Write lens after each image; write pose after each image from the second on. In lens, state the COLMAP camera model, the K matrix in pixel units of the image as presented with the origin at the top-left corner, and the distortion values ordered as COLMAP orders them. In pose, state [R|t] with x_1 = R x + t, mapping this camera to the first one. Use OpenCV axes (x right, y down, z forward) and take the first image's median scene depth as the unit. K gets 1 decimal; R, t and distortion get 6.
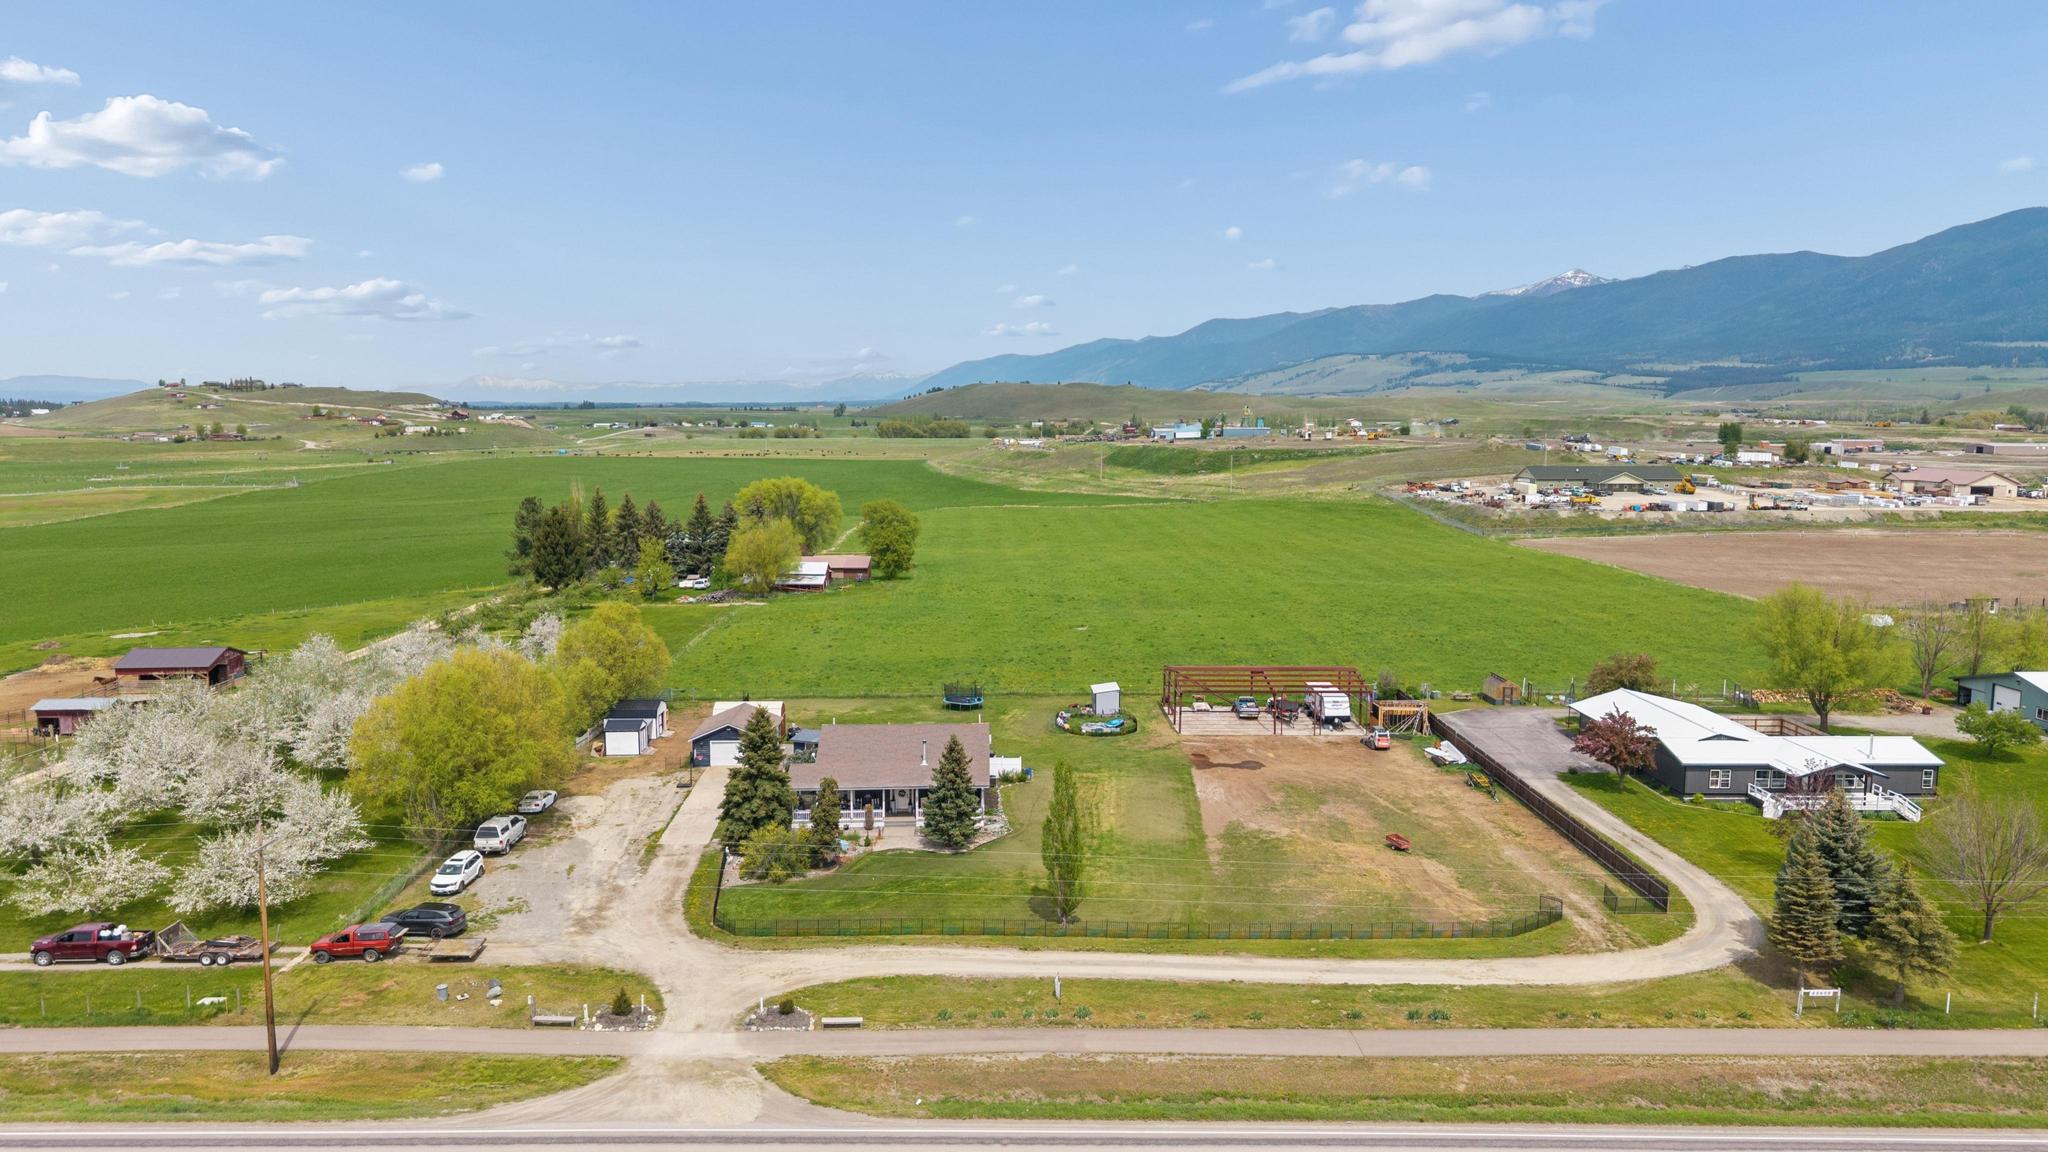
lens RADIAL K [[1363.9, 0, 1027.4], [0, 1363.9, 566.9], [0, 0, 1]] dist [0.034570, -0.035597]
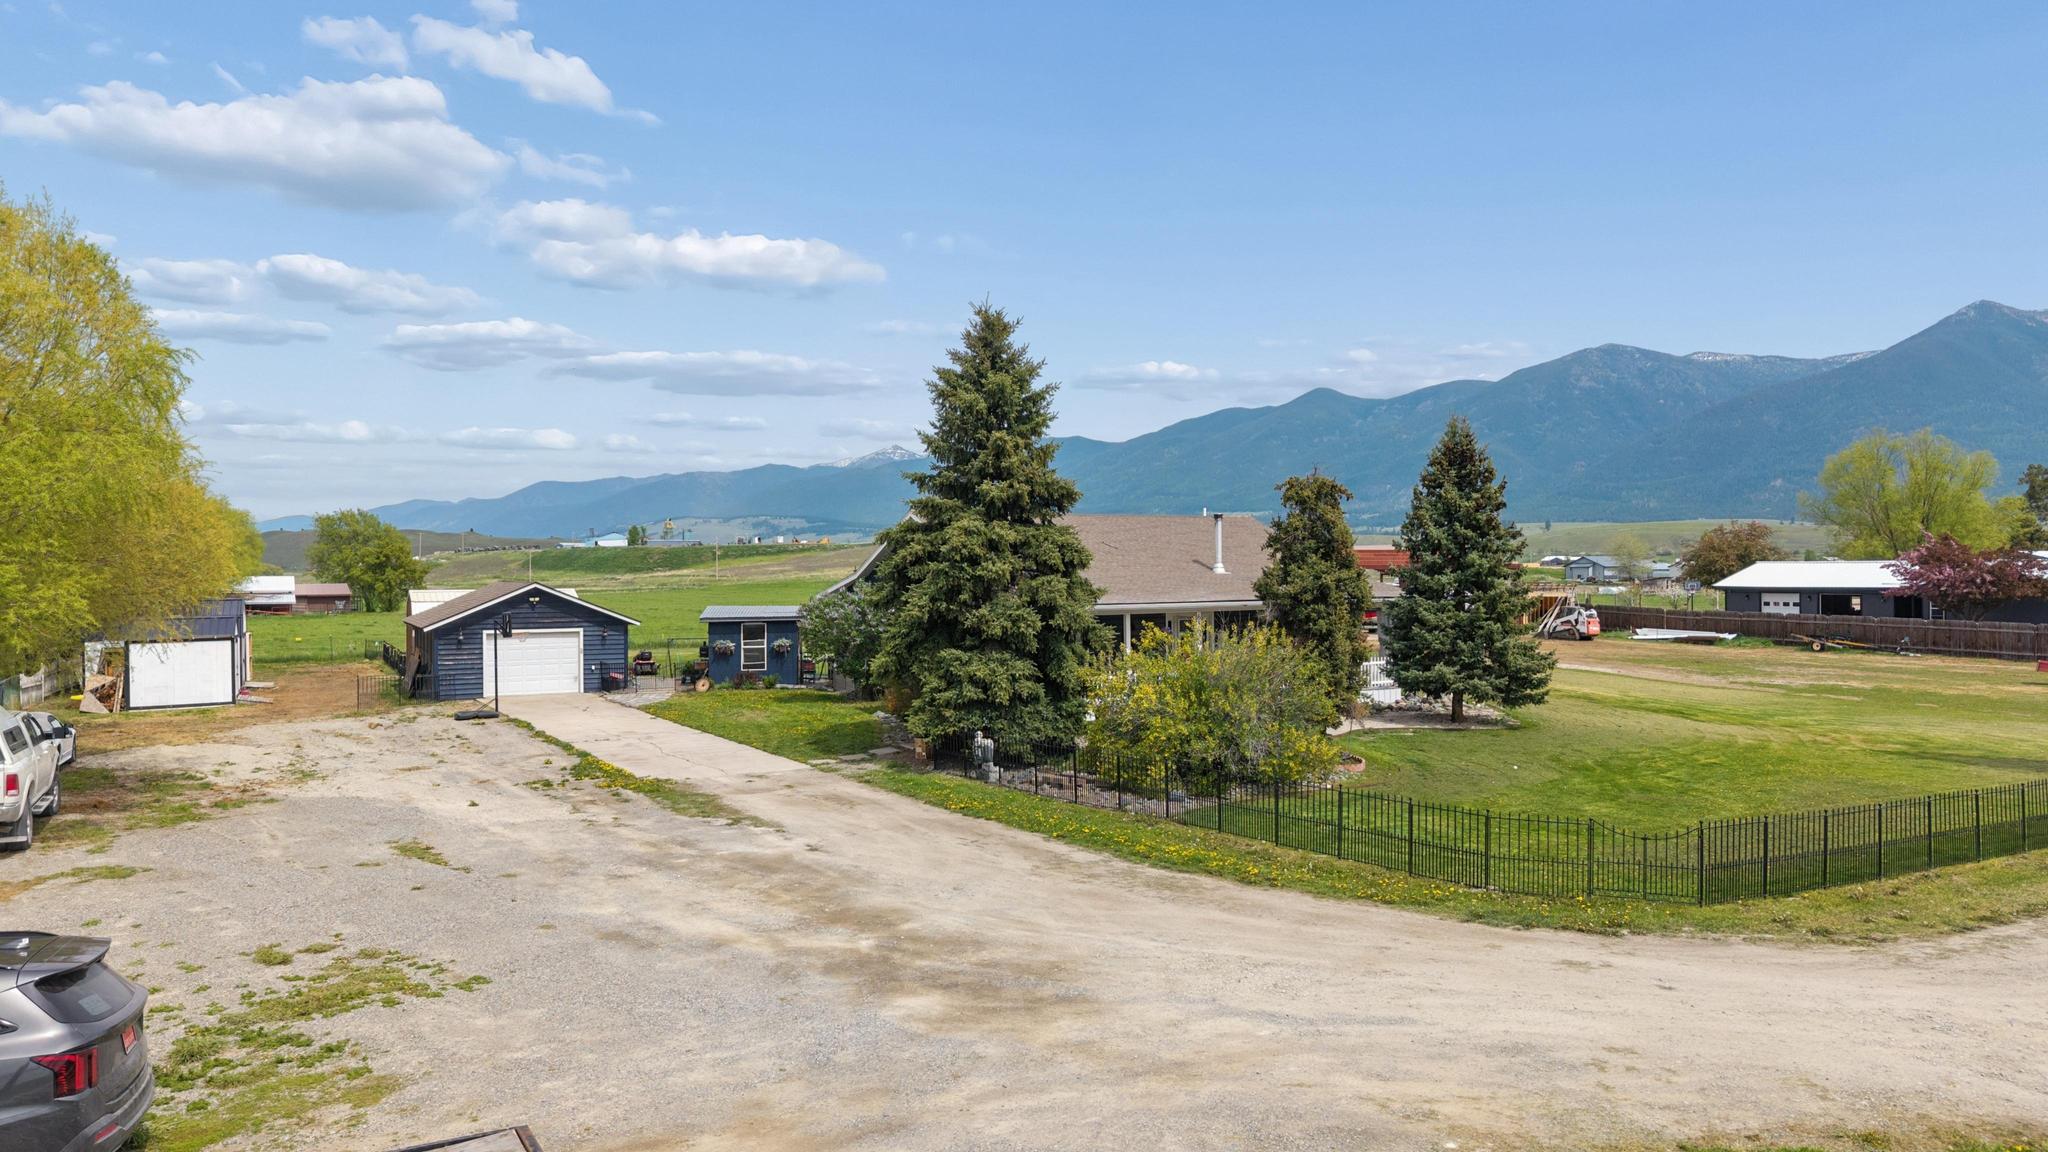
lens RADIAL K [[1363.9, 0, 1027.4], [0, 1363.9, 566.9], [0, 0, 1]] dist [0.034570, -0.035597]
pose [[0.890556, -0.006749, 0.454823, -0.319961], [0.061219, 0.992571, -0.105139, 0.187365], [-0.450734, 0.121476, 0.884354, 0.686018]]
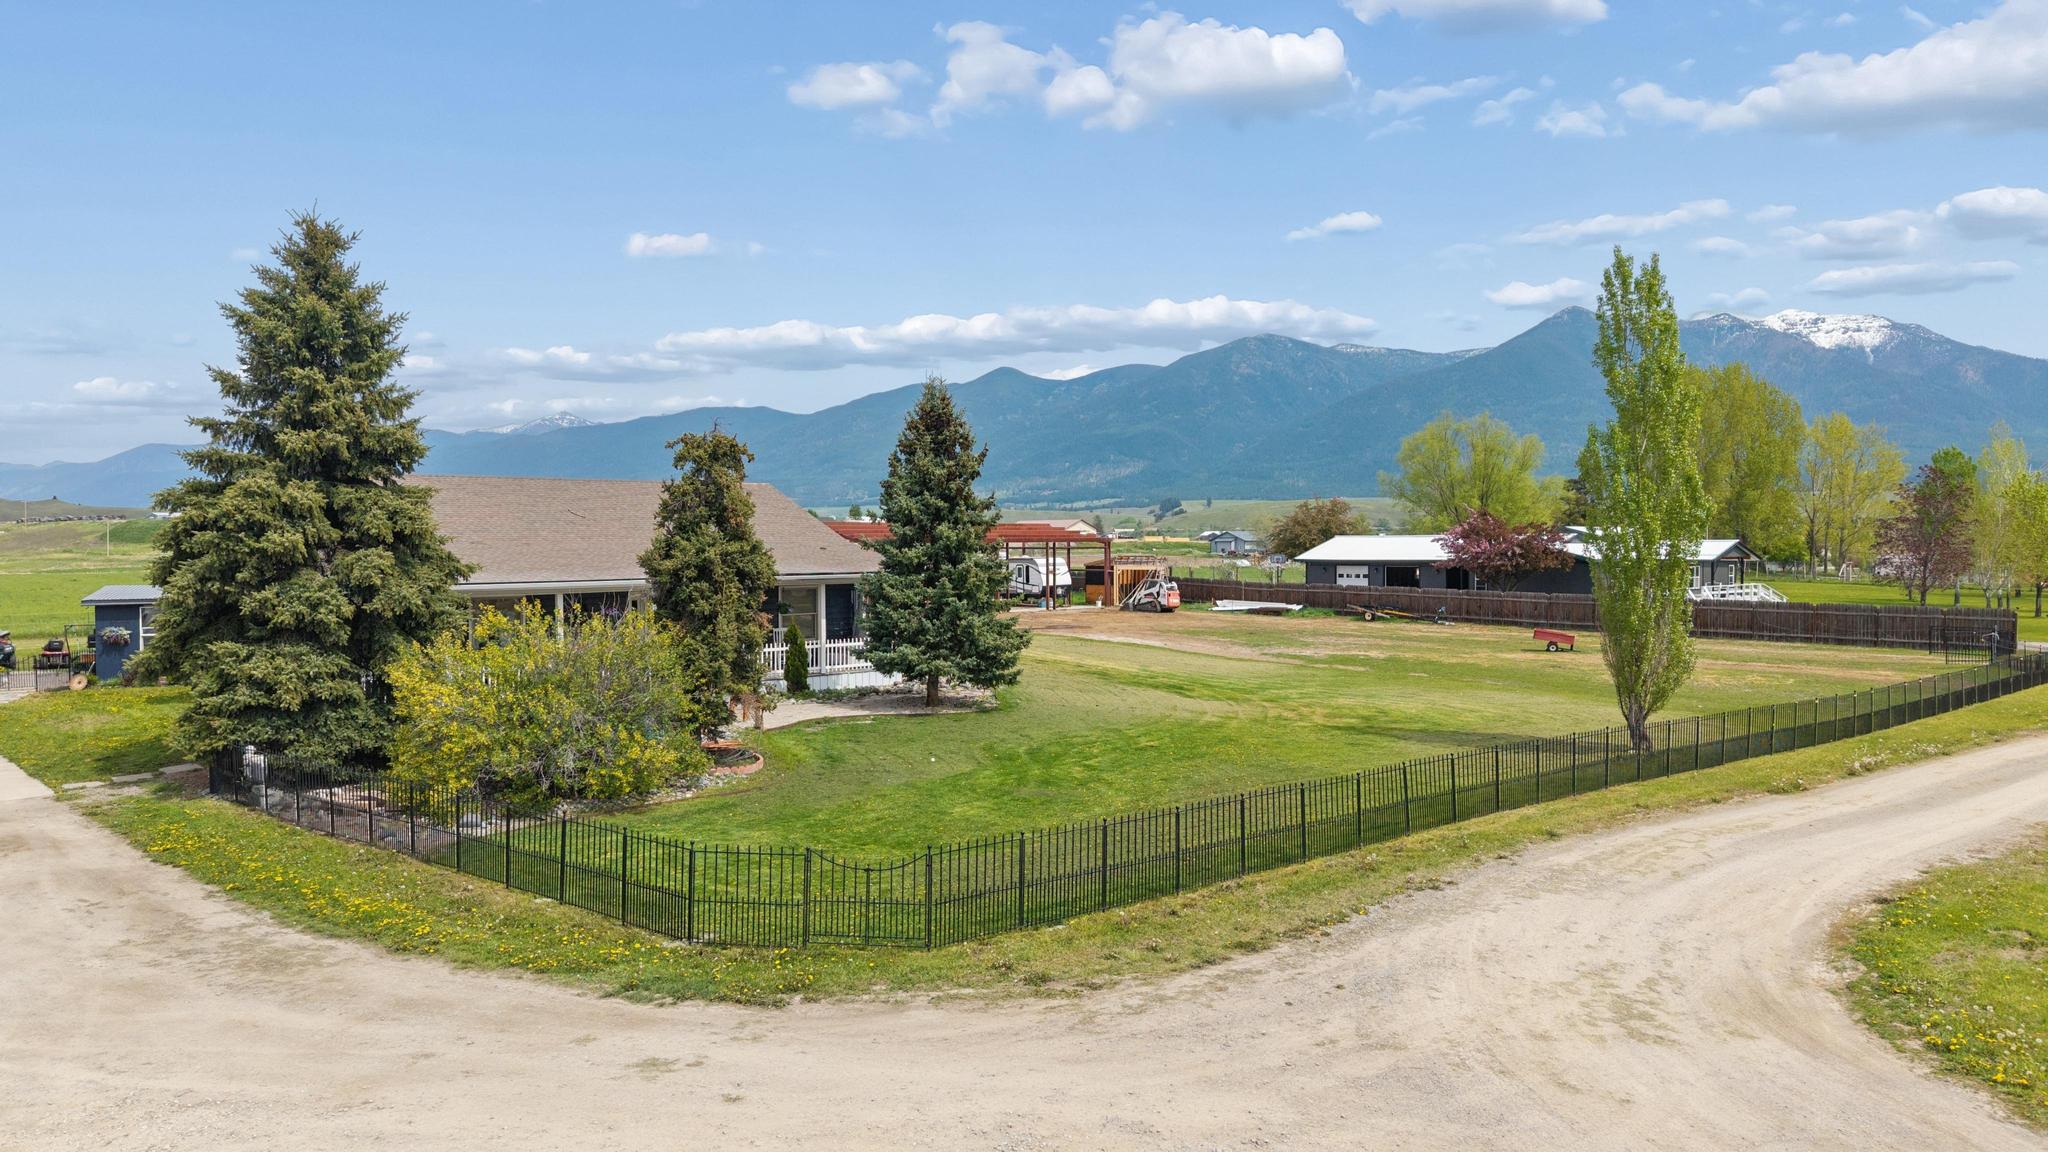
lens RADIAL K [[1351.9, 0, 1032.2], [0, 1351.9, 564.1], [0, 0, 1]] dist [0.100430, -0.131755]
pose [[0.762250, -0.016726, 0.647067, -0.250923], [0.082345, 0.994050, -0.071308, 0.187985], [-0.642024, 0.107637, 0.759091, 0.687482]]
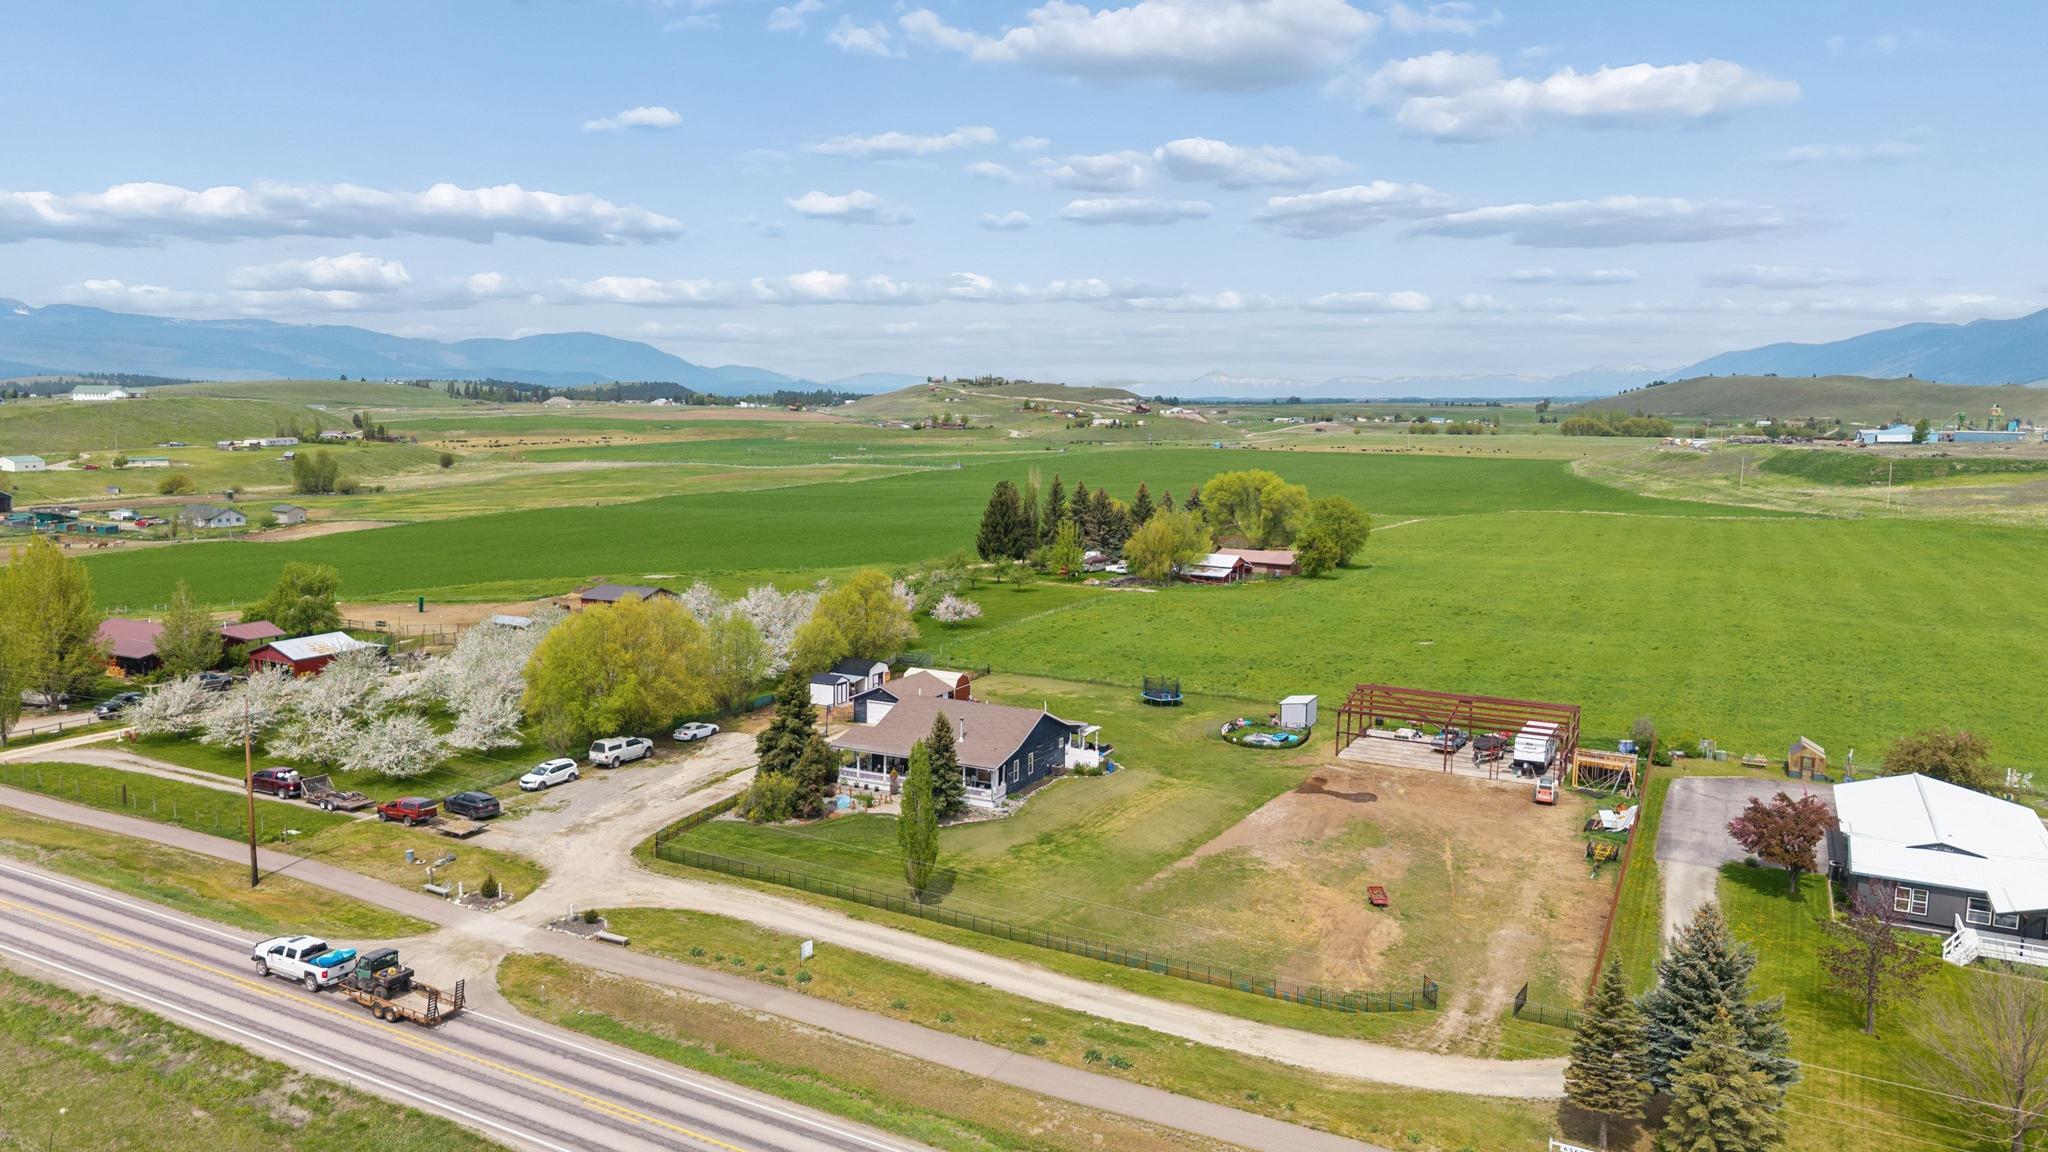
lens RADIAL K [[1371.7, 0, 1030.3], [0, 1371.7, 552.9], [0, 0, 1]] dist [0.031043, -0.028422]
pose [[0.873889, 0.061064, -0.482276, 0.474773], [-0.064797, 0.997858, 0.008932, -0.010506], [0.481788, 0.023444, 0.875974, 0.115496]]
